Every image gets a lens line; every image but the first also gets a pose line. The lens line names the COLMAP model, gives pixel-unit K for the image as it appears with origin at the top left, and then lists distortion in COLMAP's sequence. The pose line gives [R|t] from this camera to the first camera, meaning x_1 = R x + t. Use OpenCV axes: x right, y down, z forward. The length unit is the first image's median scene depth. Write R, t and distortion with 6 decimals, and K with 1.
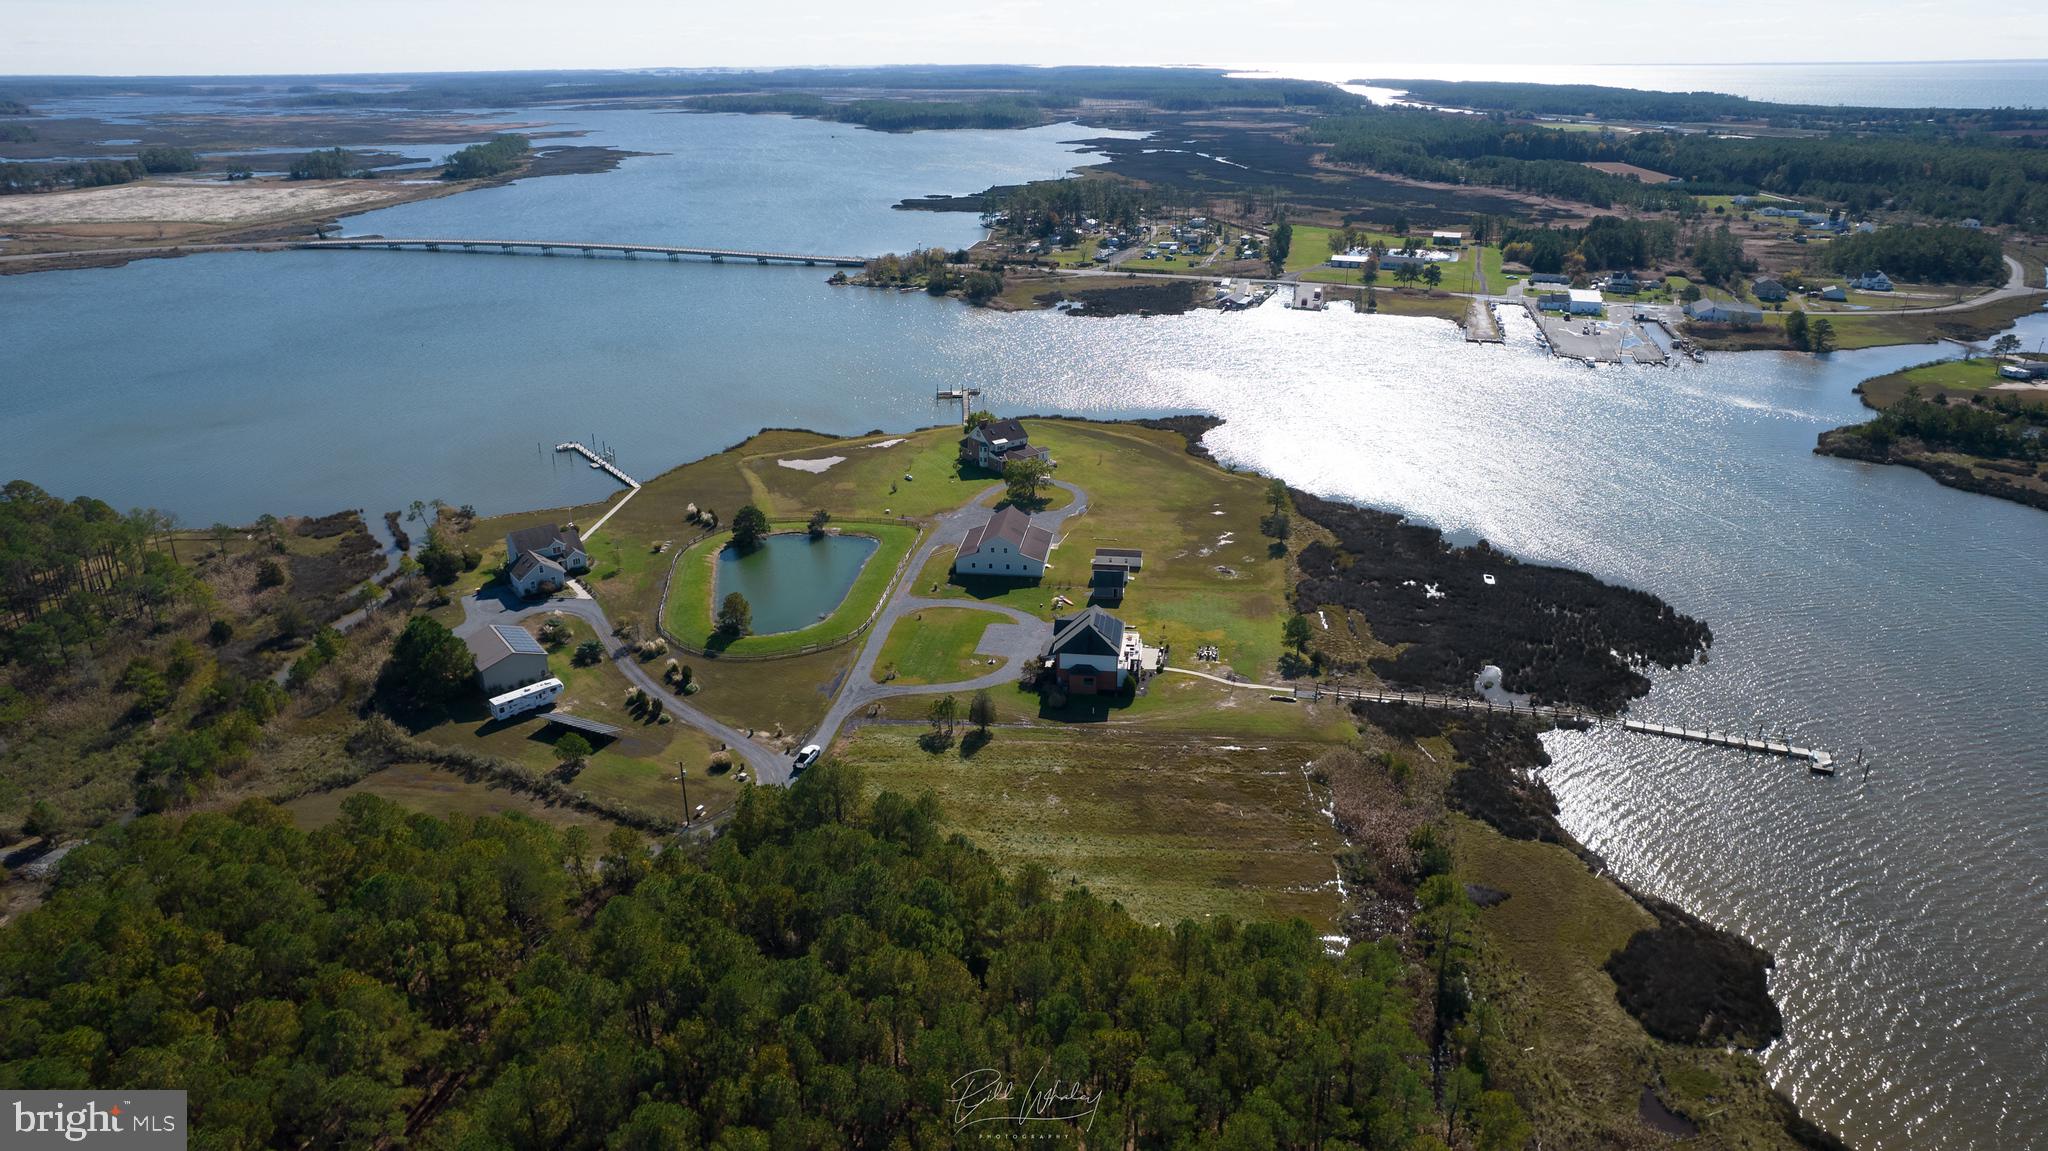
lens RADIAL K [[1310.3, 0, 1016.1], [0, 1310.3, 579.7], [0, 0, 1]] dist [-0.076149, 0.066968]
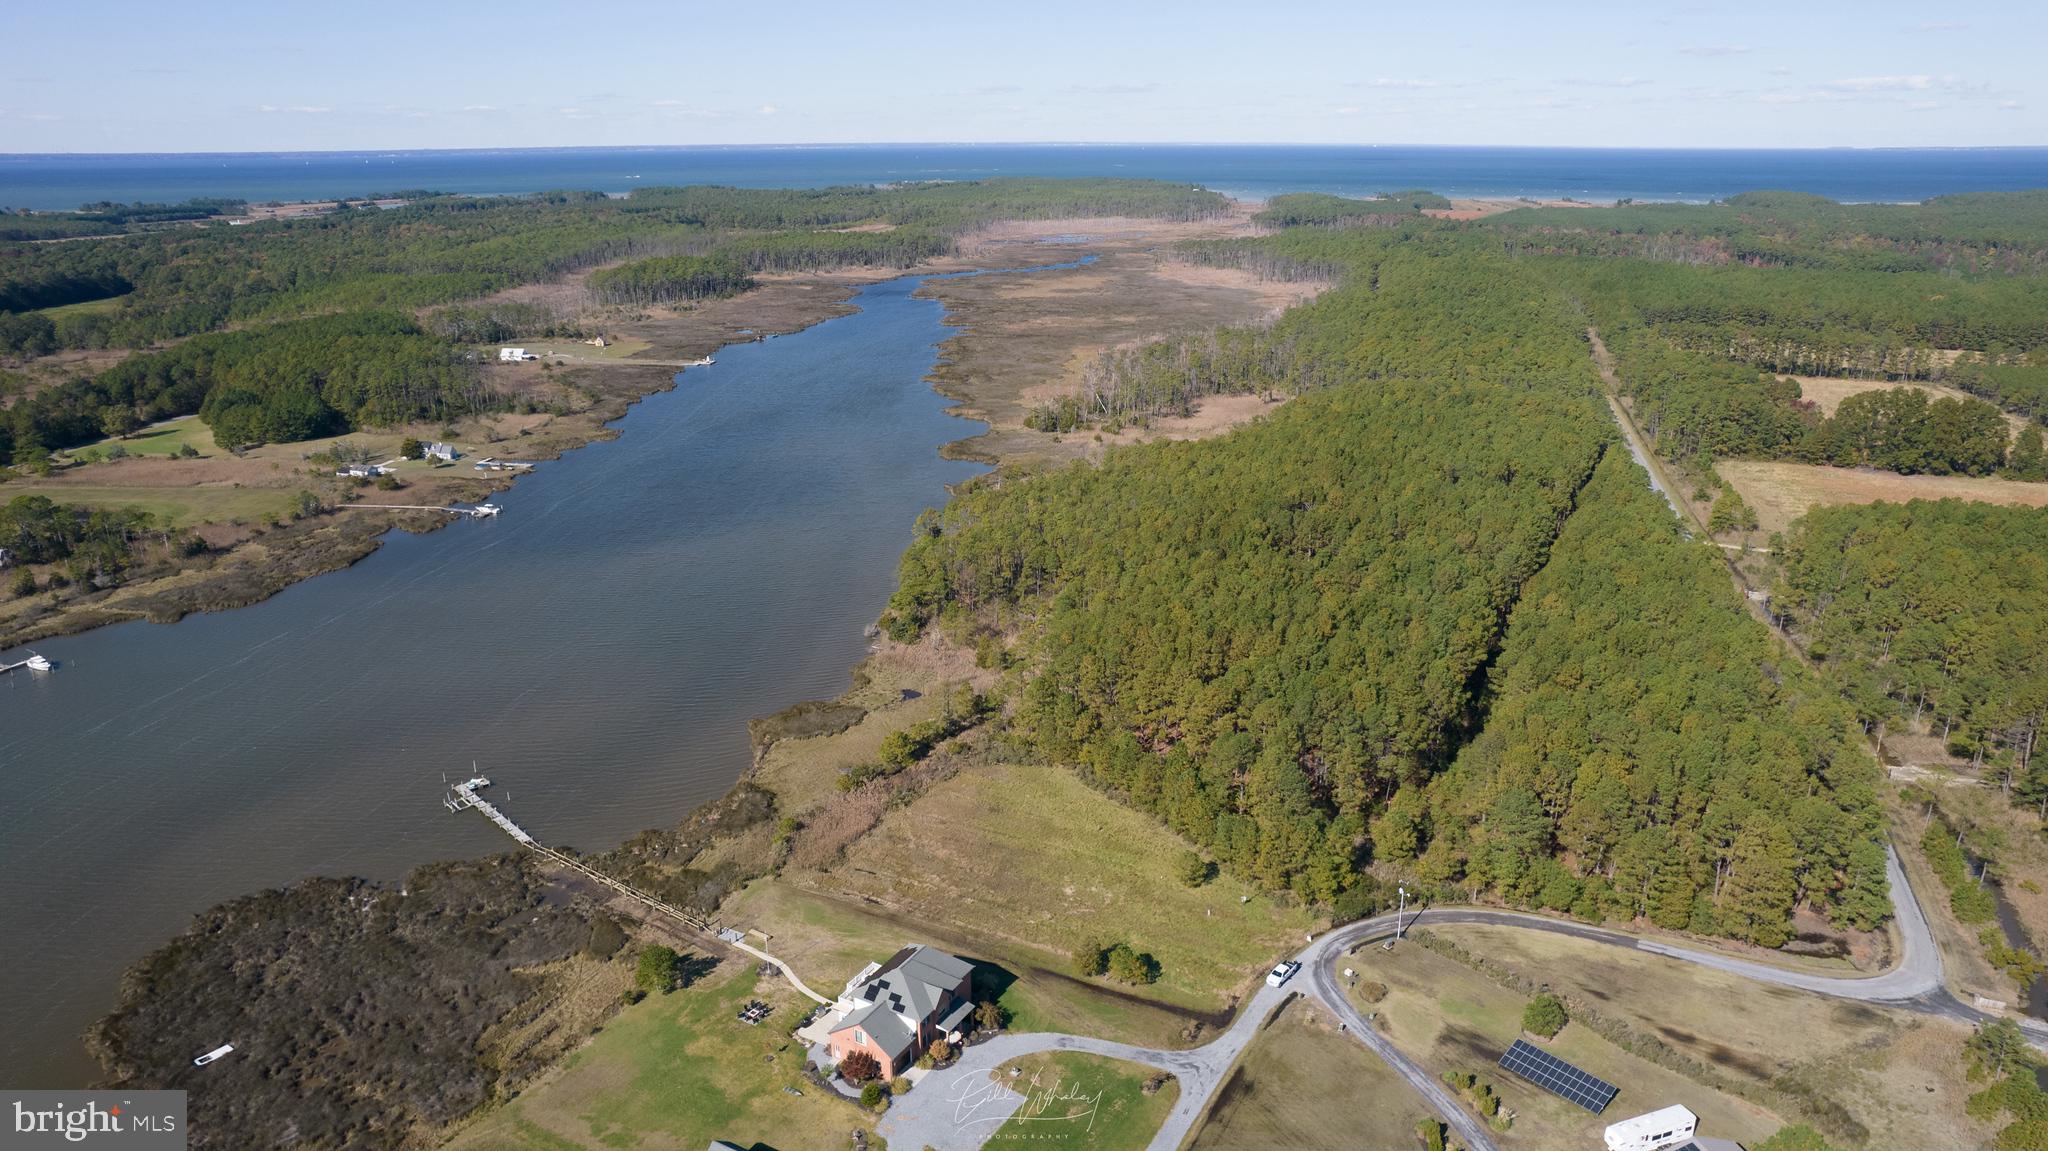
lens RADIAL K [[1347.6, 0, 1015.5], [0, 1347.6, 576.7], [0, 0, 1]] dist [-0.077539, 0.069570]
pose [[-0.921796, -0.111295, 0.371357, -0.082337], [0.154406, 0.773251, 0.615014, -0.190475], [-0.355600, 0.624257, -0.695594, 0.415331]]
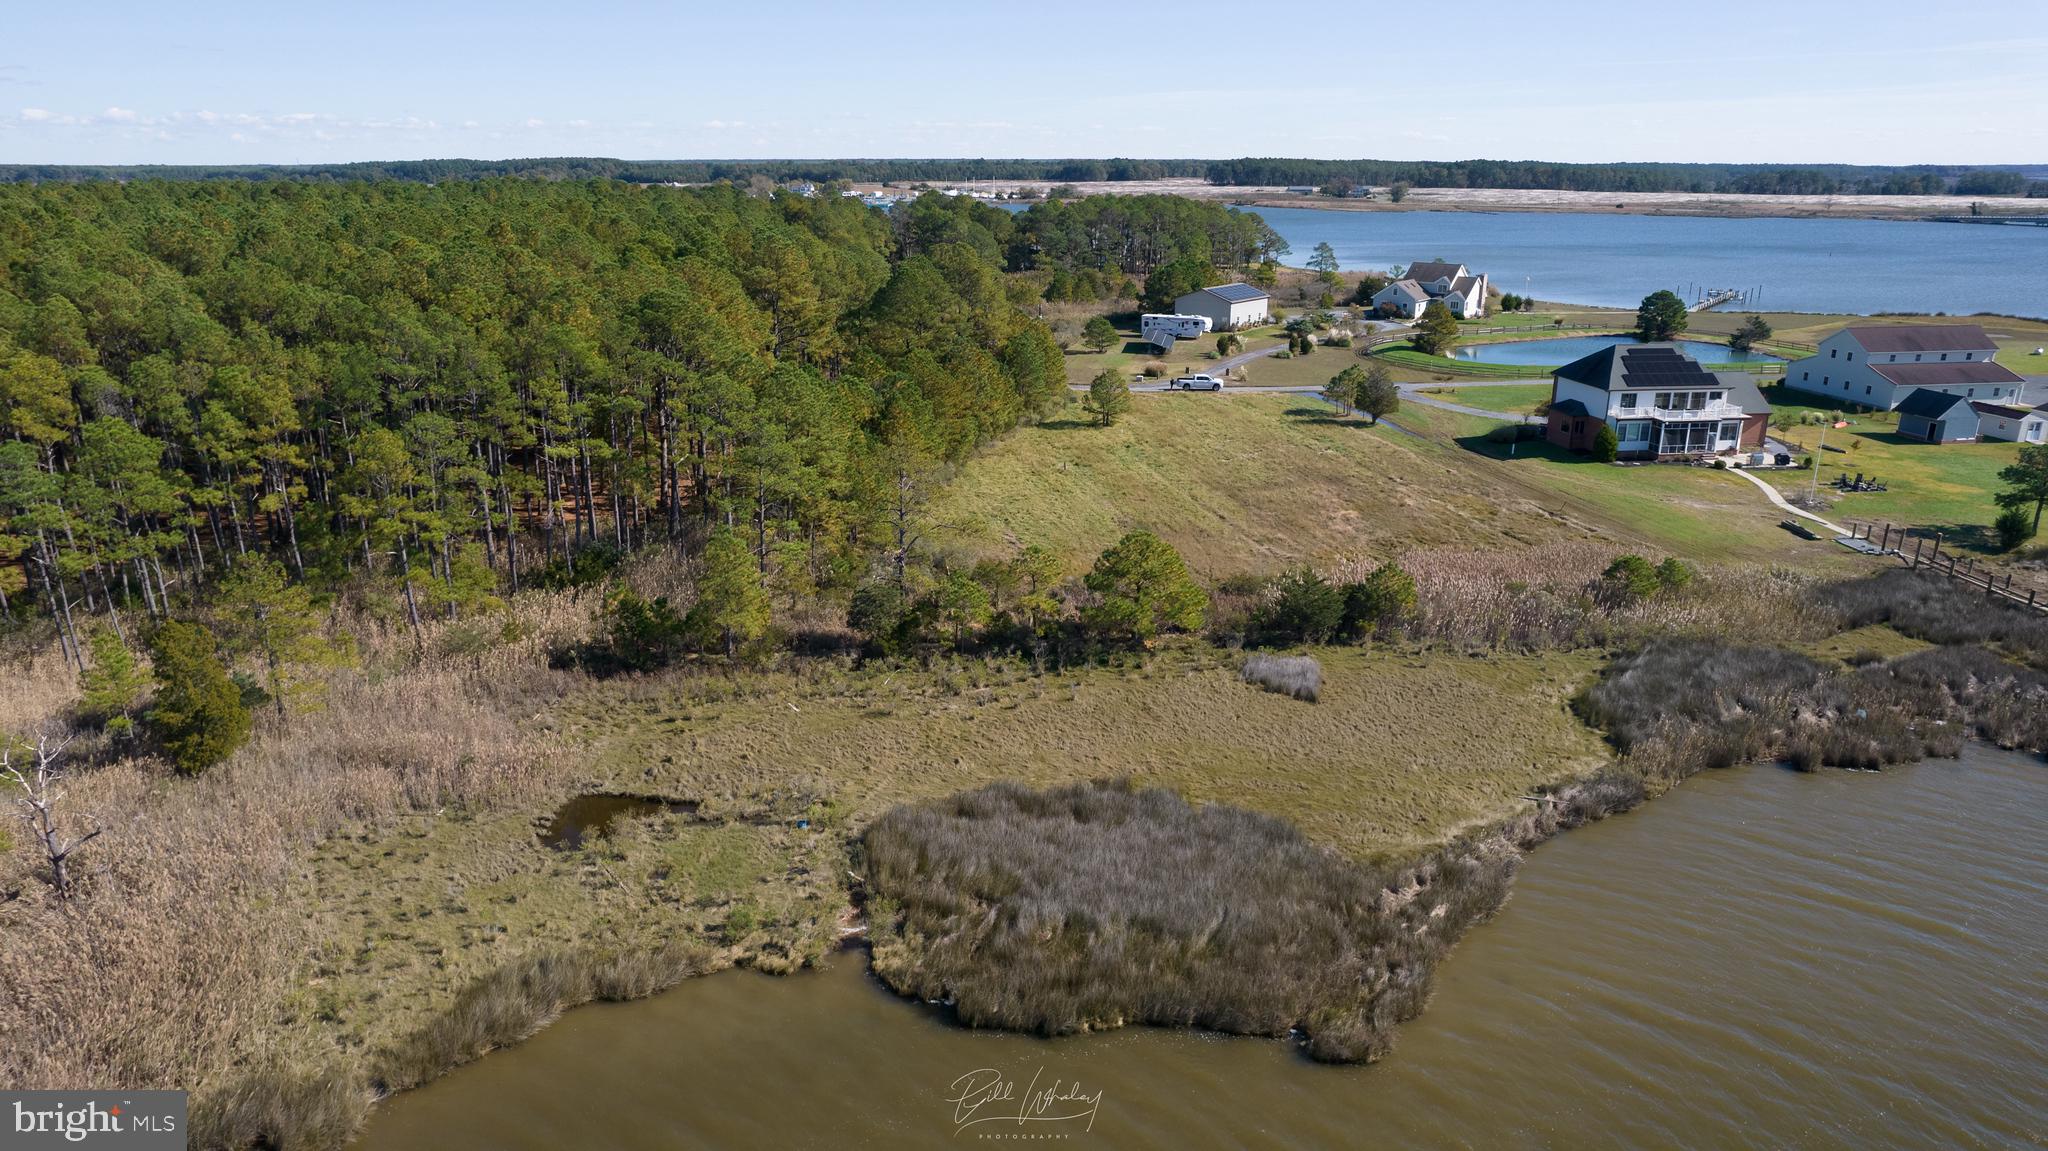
lens RADIAL K [[1310.3, 0, 1016.1], [0, 1310.3, 579.7], [0, 0, 1]] dist [-0.076149, 0.066968]
pose [[0.281283, 0.301898, -0.910899, 0.163897], [-0.360858, 0.912831, 0.191106, 0.035318], [0.889192, 0.274950, 0.365706, 0.163850]]
